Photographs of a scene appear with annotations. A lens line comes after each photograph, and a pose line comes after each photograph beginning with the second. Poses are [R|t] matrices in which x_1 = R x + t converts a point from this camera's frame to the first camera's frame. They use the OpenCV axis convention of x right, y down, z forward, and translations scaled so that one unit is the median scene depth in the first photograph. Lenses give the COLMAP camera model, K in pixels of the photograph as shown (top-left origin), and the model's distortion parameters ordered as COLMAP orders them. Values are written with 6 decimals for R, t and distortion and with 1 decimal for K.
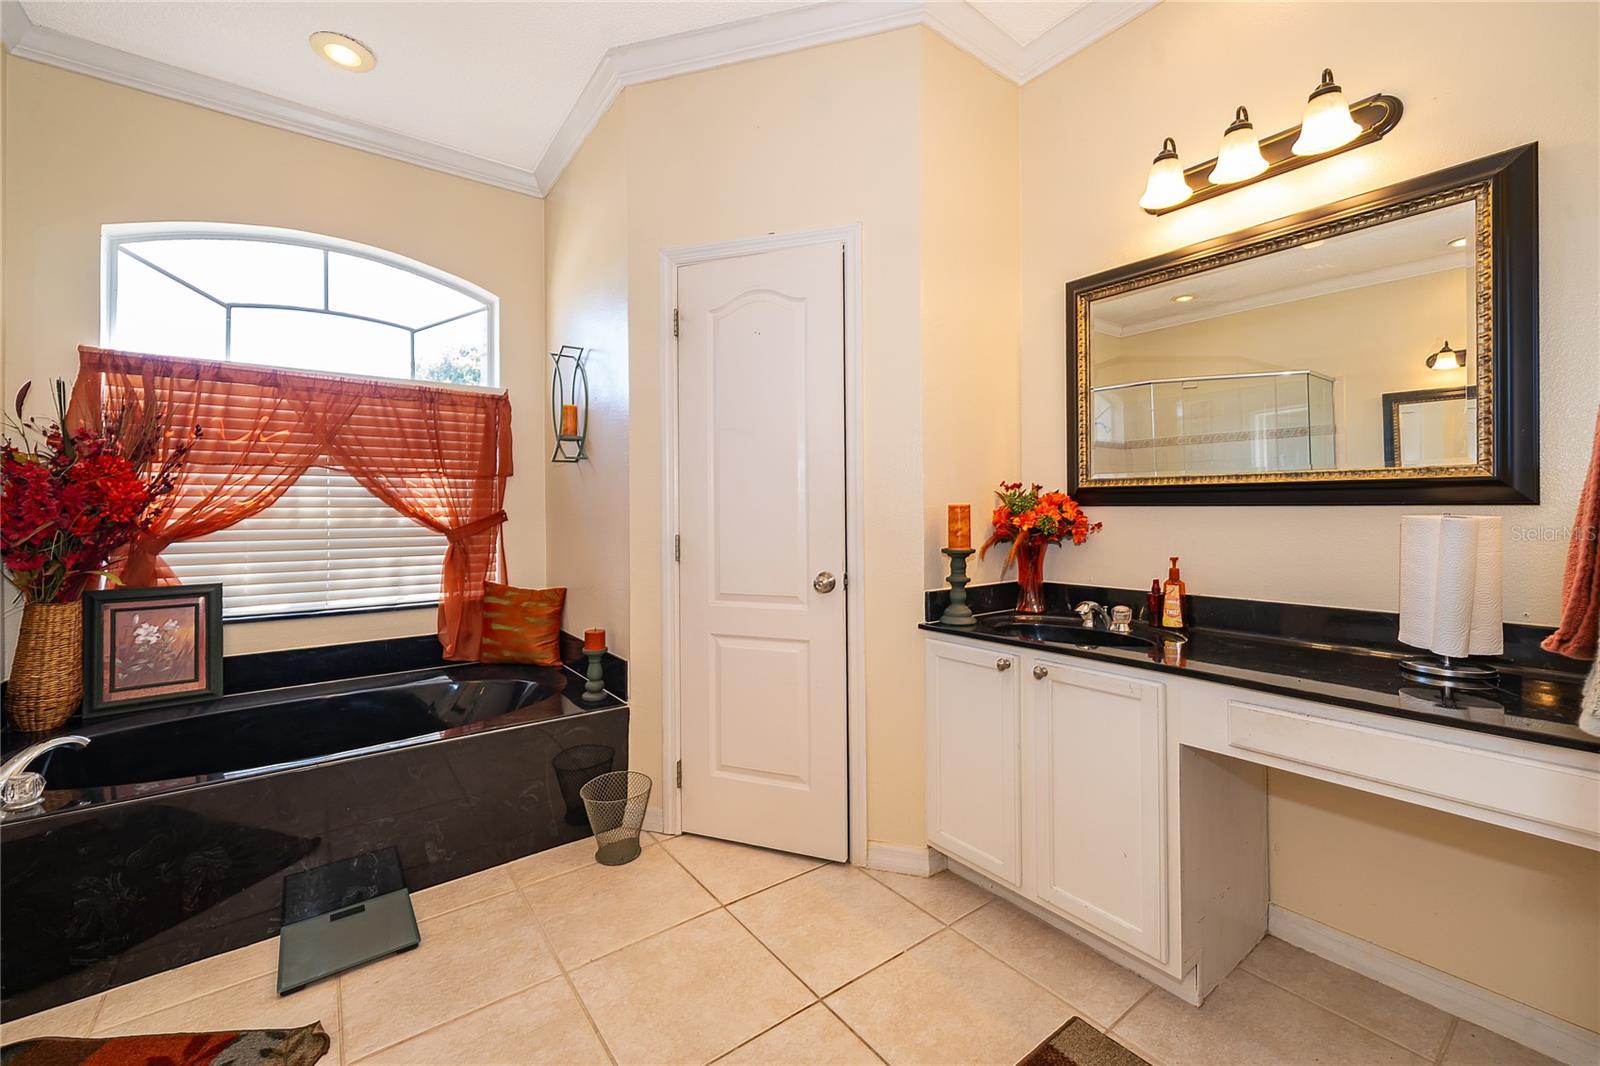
lens RADIAL K [[649.1, 0, 807.7], [0, 649.1, 508.9], [0, 0, 1]] dist [-0.005460, 0.000625]
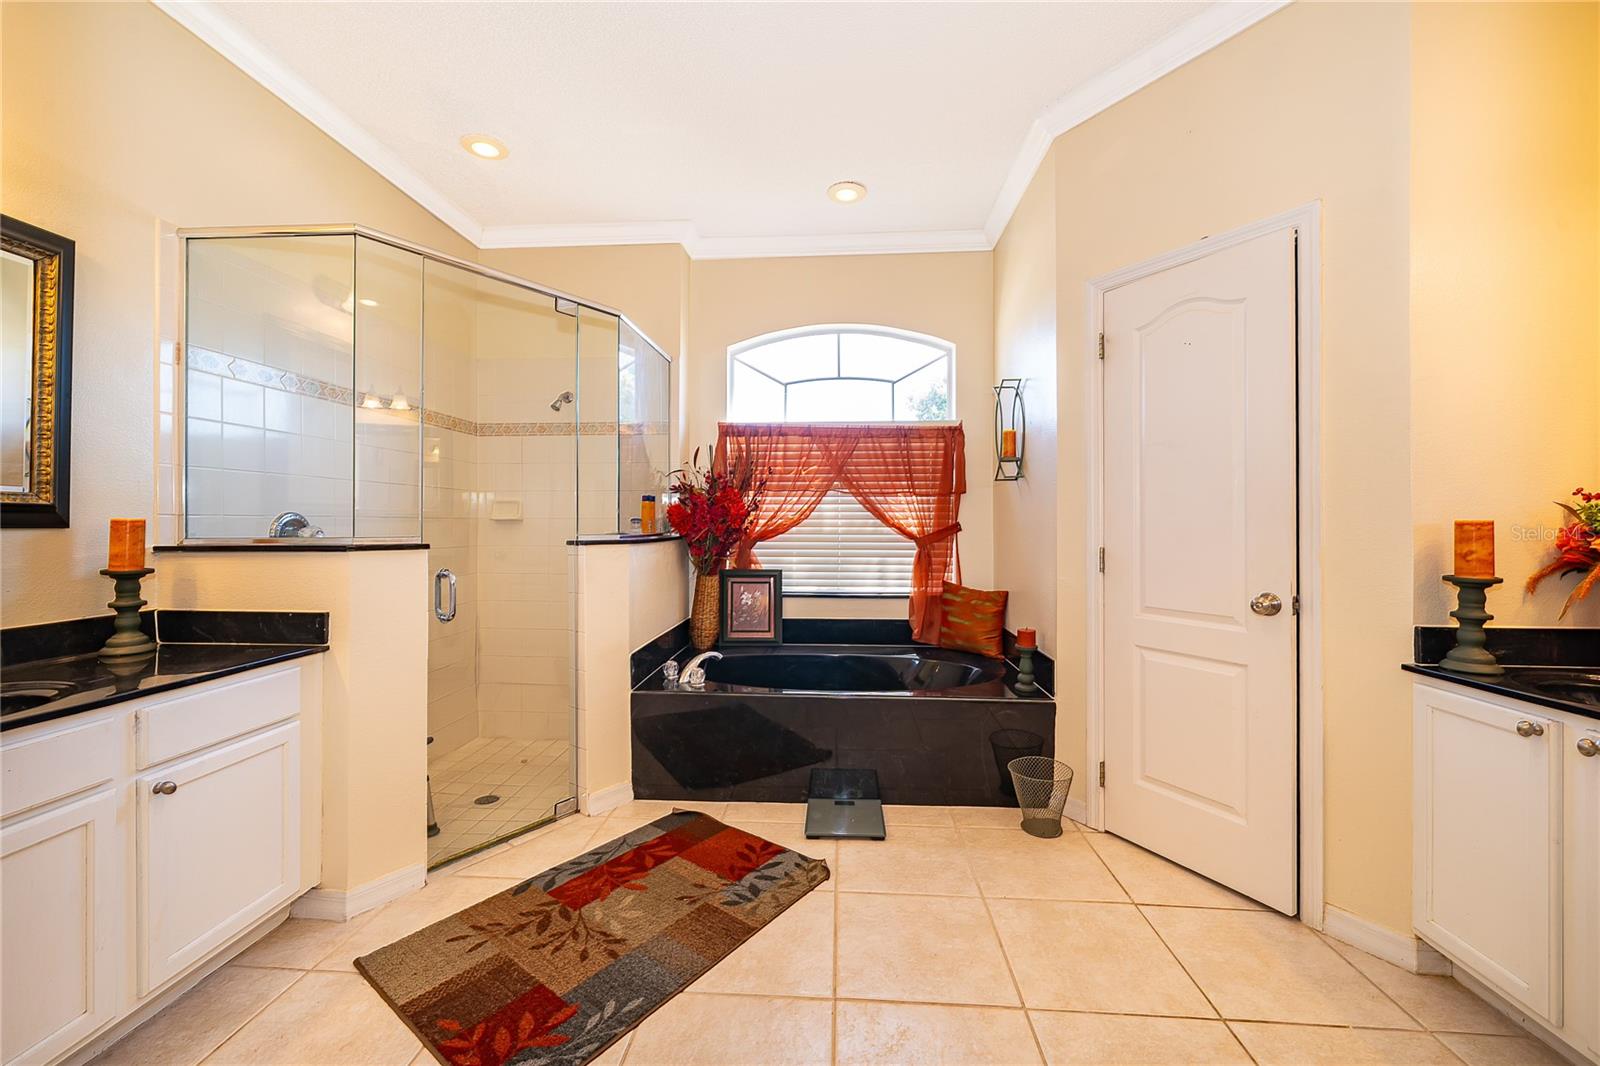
lens RADIAL K [[649.1, 0, 816.5], [0, 649.1, 532.6], [0, 0, 1]] dist [-0.005460, 0.000625]
pose [[0.769912, 0.018094, -0.637894, 0.118300], [-0.004345, 0.999723, 0.023112, -0.006617], [0.638136, -0.015022, 0.769777, -0.111568]]
